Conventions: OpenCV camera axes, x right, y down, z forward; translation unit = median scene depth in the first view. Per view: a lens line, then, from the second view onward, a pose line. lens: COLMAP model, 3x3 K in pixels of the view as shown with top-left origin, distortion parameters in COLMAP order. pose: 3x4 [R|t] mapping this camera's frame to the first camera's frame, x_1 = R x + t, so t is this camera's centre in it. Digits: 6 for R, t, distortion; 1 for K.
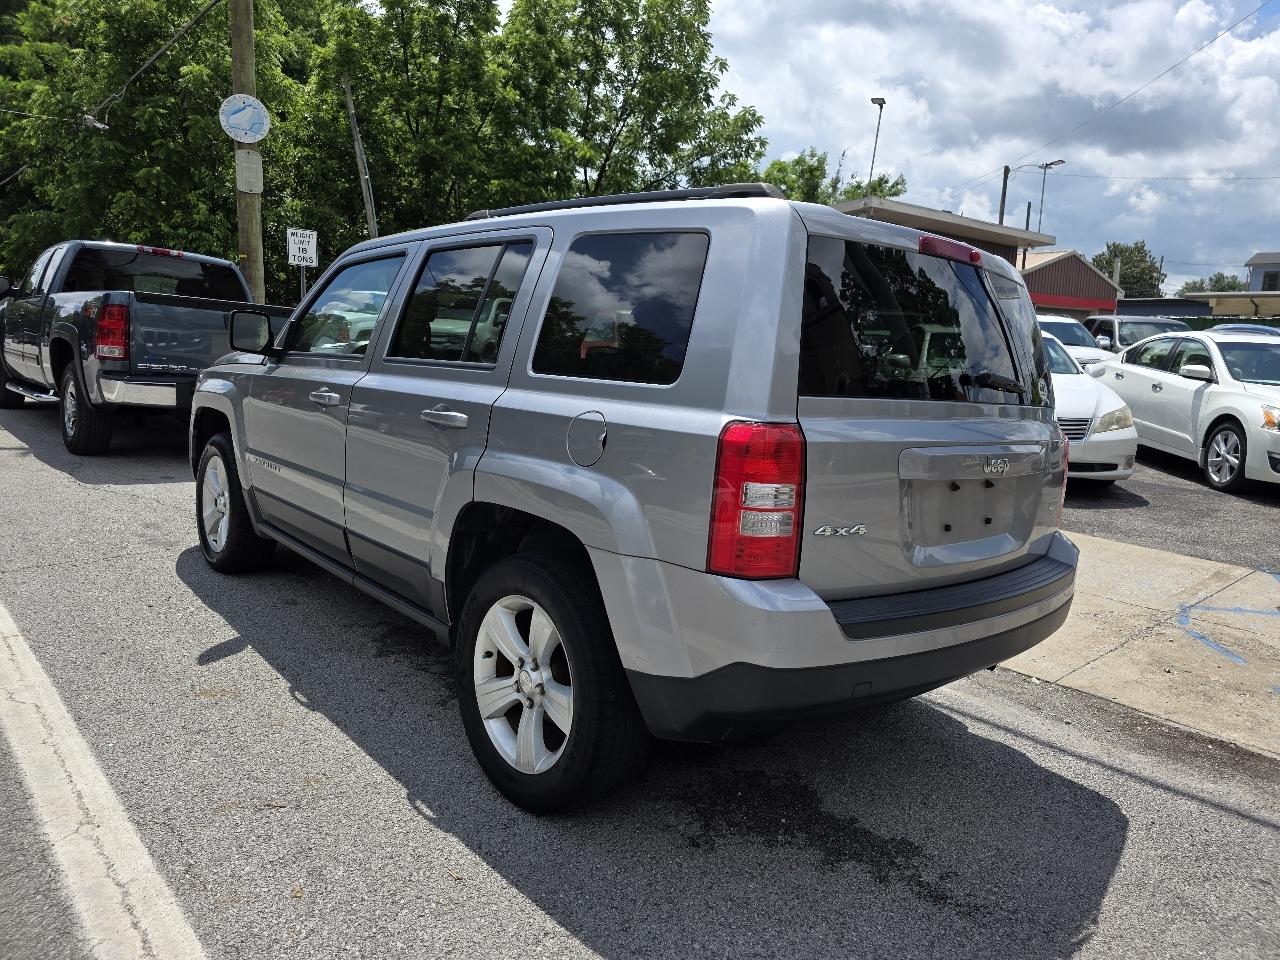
lens RADIAL K [[858.4, 0, 641.9], [0, 858.4, 488.7], [0, 0, 1]] dist [0.045153, -0.037460]
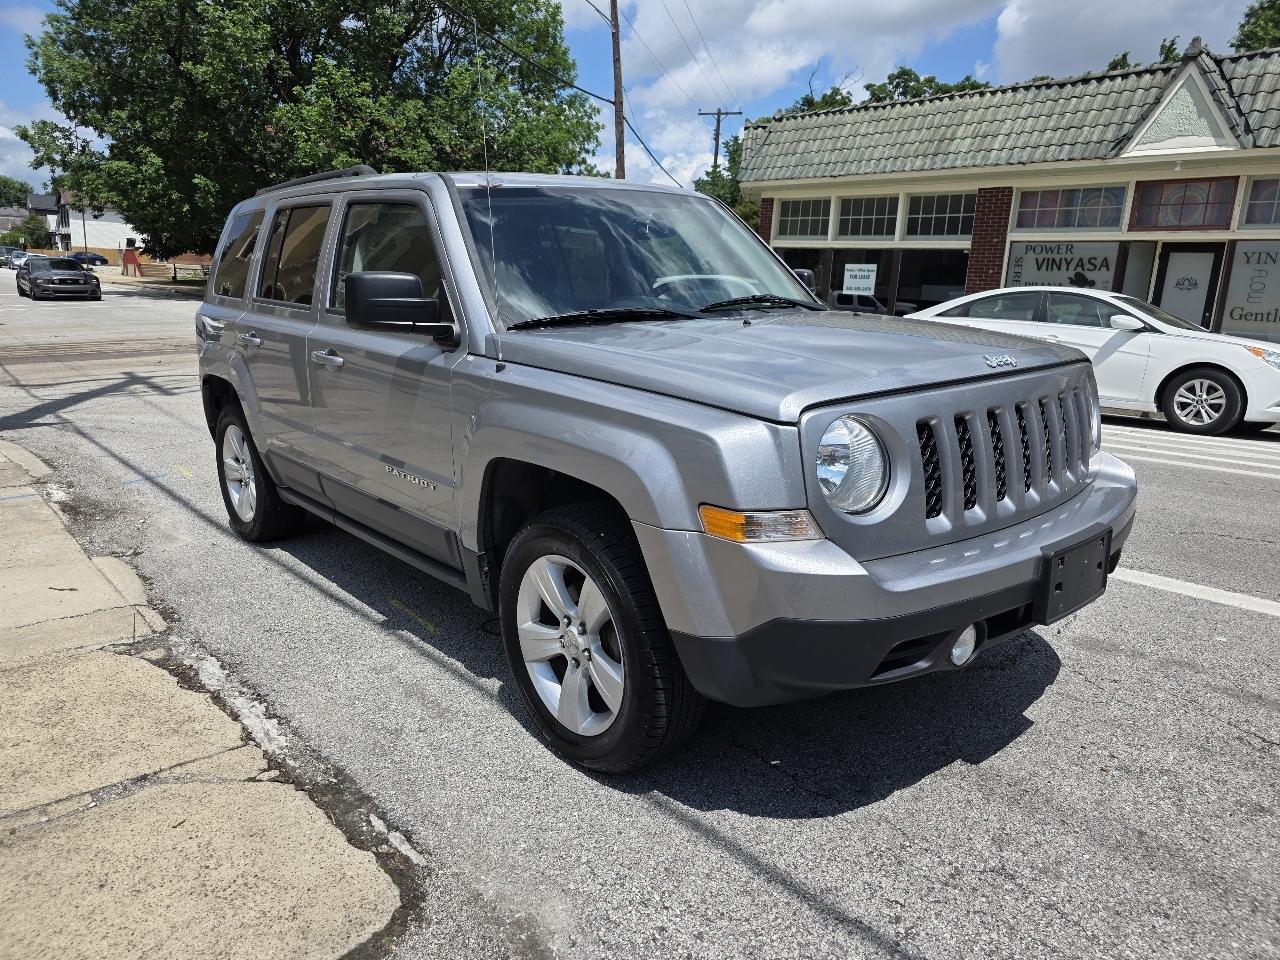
lens RADIAL K [[858.4, 0, 633.0], [0, 858.4, 492.3], [0, 0, 1]] dist [0.045153, -0.037460]
pose [[-0.997119, -0.075626, -0.005856, -0.298979], [-0.071799, 0.916113, 0.394439, -0.403174], [-0.024465, 0.393724, -0.918903, 2.395012]]
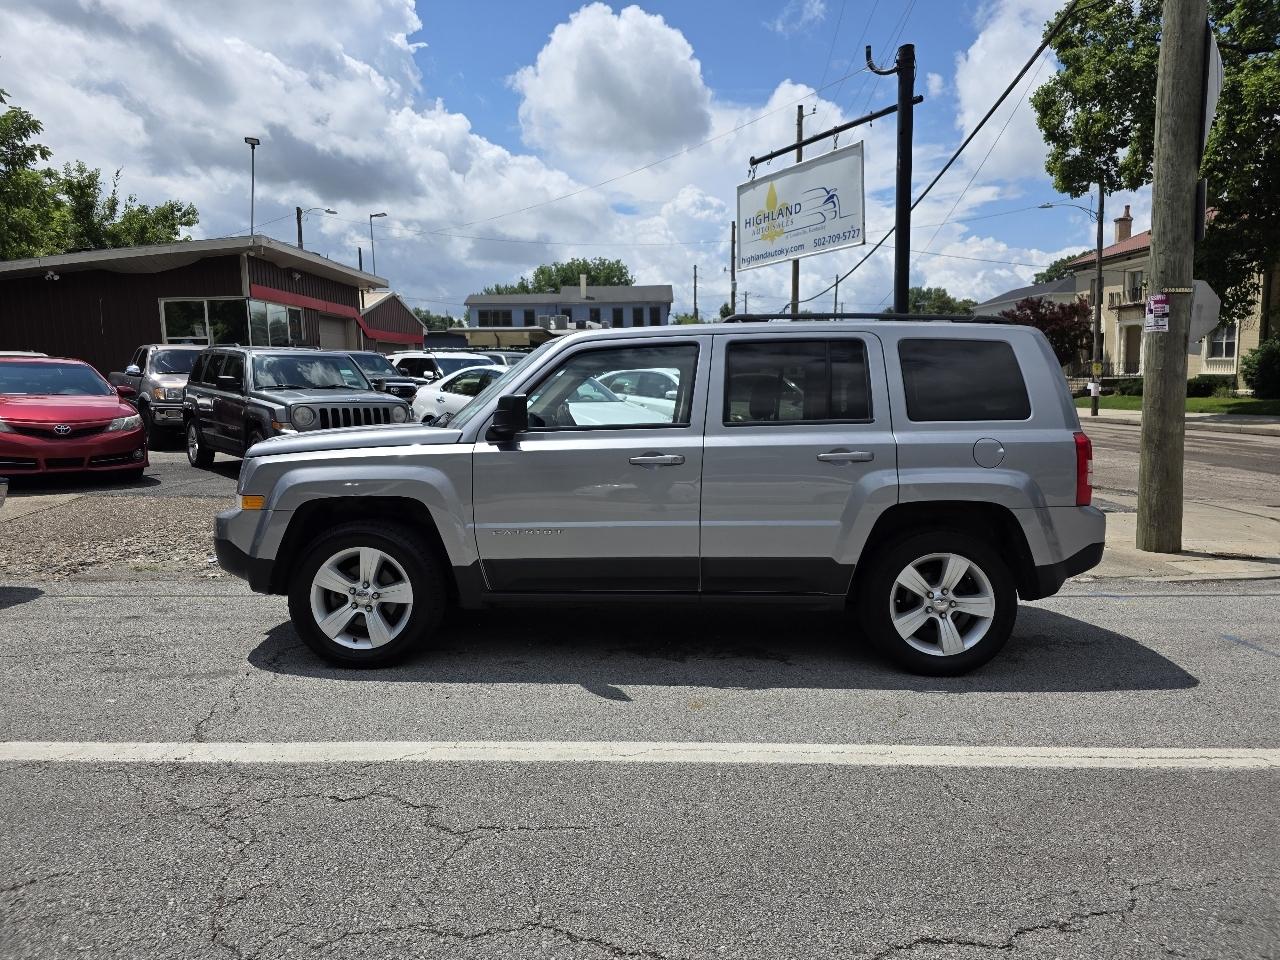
lens RADIAL K [[858.4, 0, 647.9], [0, 858.4, 481.3], [0, 0, 1]] dist [0.045153, -0.037460]
pose [[0.671999, -0.129271, 0.729182, -1.346463], [0.159188, 0.986844, 0.028245, -0.117762], [-0.723240, 0.097097, 0.683737, 0.184740]]
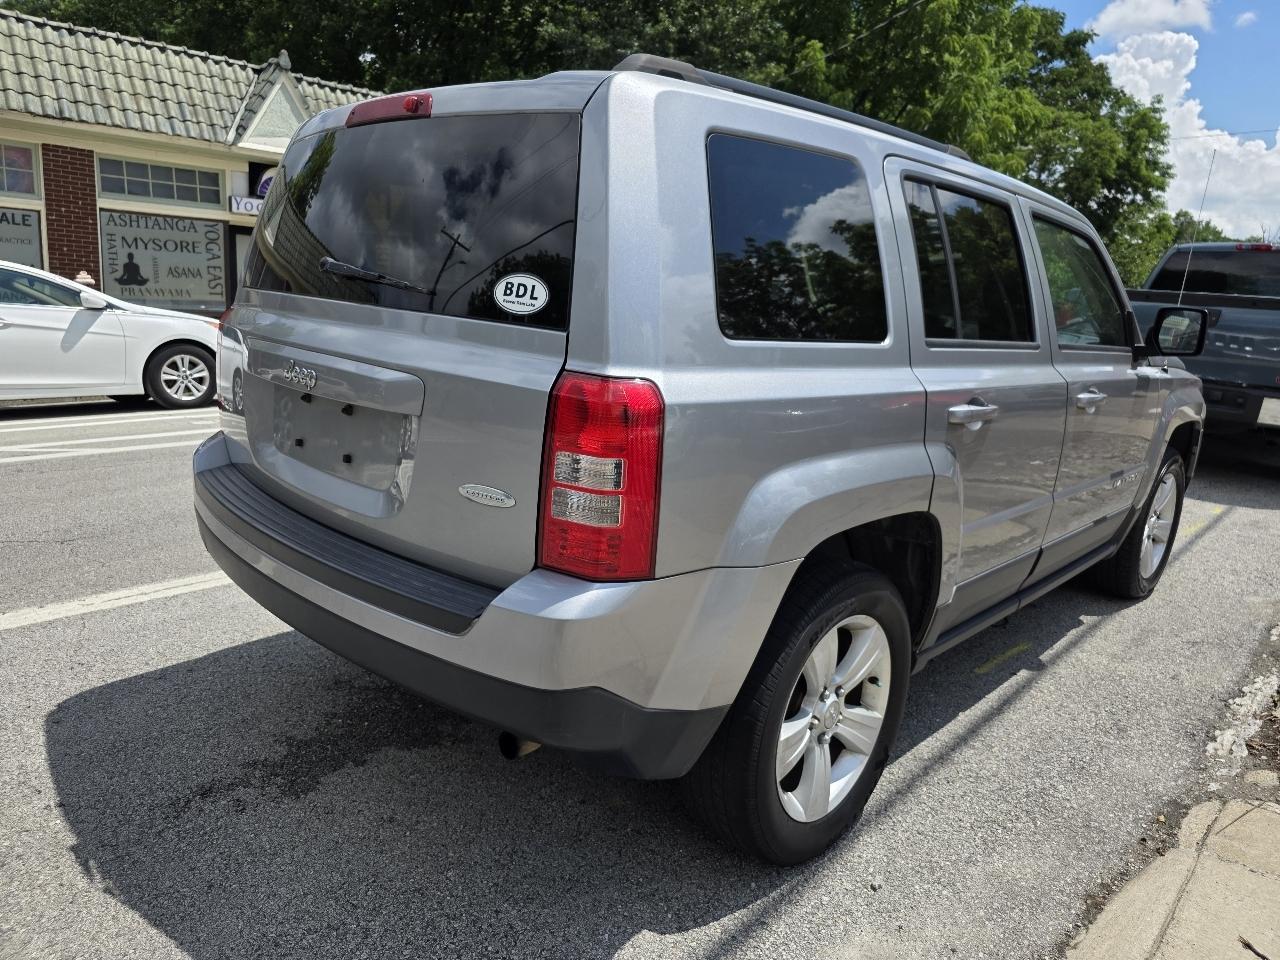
lens RADIAL K [[858.4, 0, 645.0], [0, 858.4, 477.5], [0, 0, 1]] dist [0.045153, -0.037460]
pose [[0.089909, 0.153502, -0.984050, 0.903183], [-0.208553, 0.969048, 0.132107, -0.078157], [0.973870, 0.193349, 0.119139, 0.895928]]
